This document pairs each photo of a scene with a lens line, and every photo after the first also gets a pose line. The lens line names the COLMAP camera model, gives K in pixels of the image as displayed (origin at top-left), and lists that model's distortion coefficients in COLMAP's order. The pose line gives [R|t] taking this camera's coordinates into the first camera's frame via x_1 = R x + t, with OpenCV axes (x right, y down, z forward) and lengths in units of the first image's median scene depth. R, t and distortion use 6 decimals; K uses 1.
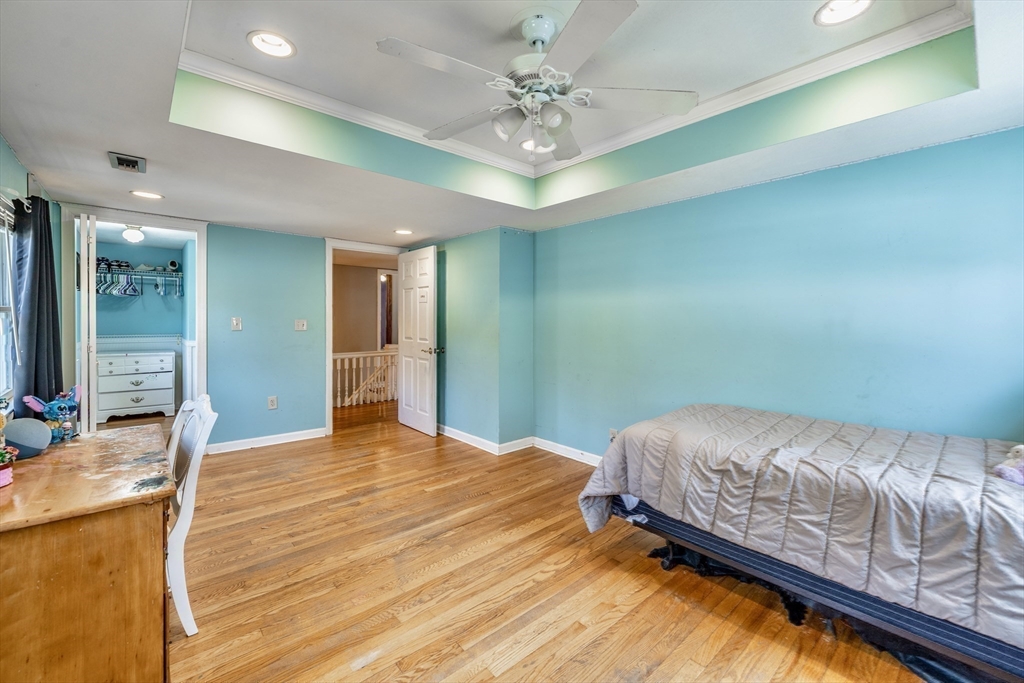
lens RADIAL K [[424.5, 0, 525.2], [0, 424.5, 325.6], [0, 0, 1]] dist [-0.001212, -0.000280]
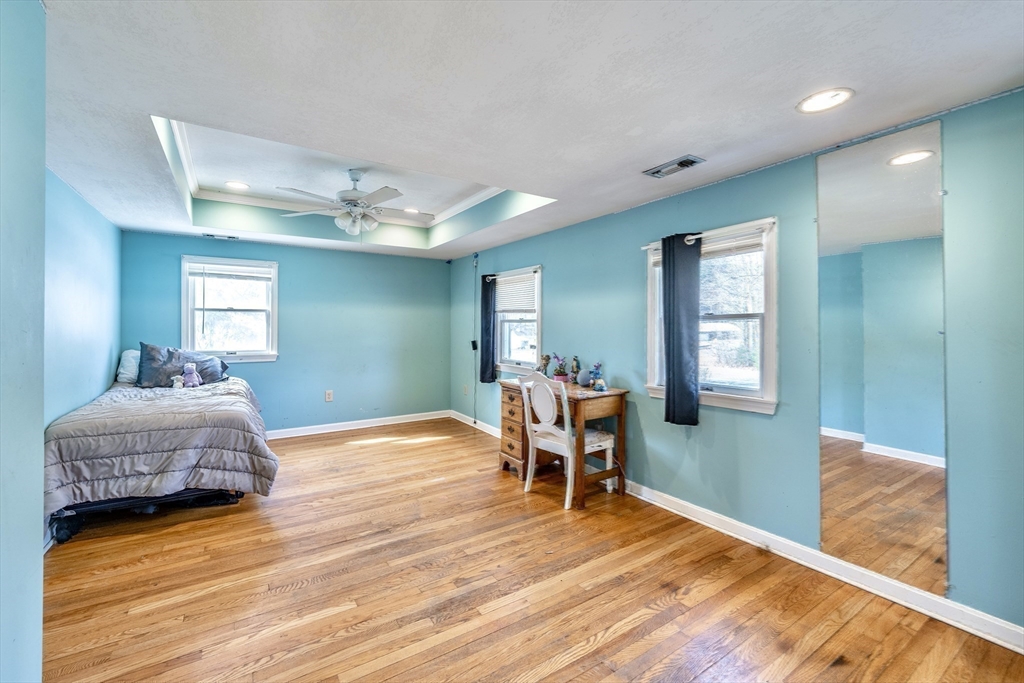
lens RADIAL K [[427.9, 0, 509.5], [0, 427.9, 331.9], [0, 0, 1]] dist [0.000820, -0.000041]
pose [[-0.986139, -0.006266, 0.165800, -0.504561], [-0.002035, 0.999668, 0.025677, -0.016918], [-0.165906, 0.024983, -0.985825, 1.423377]]
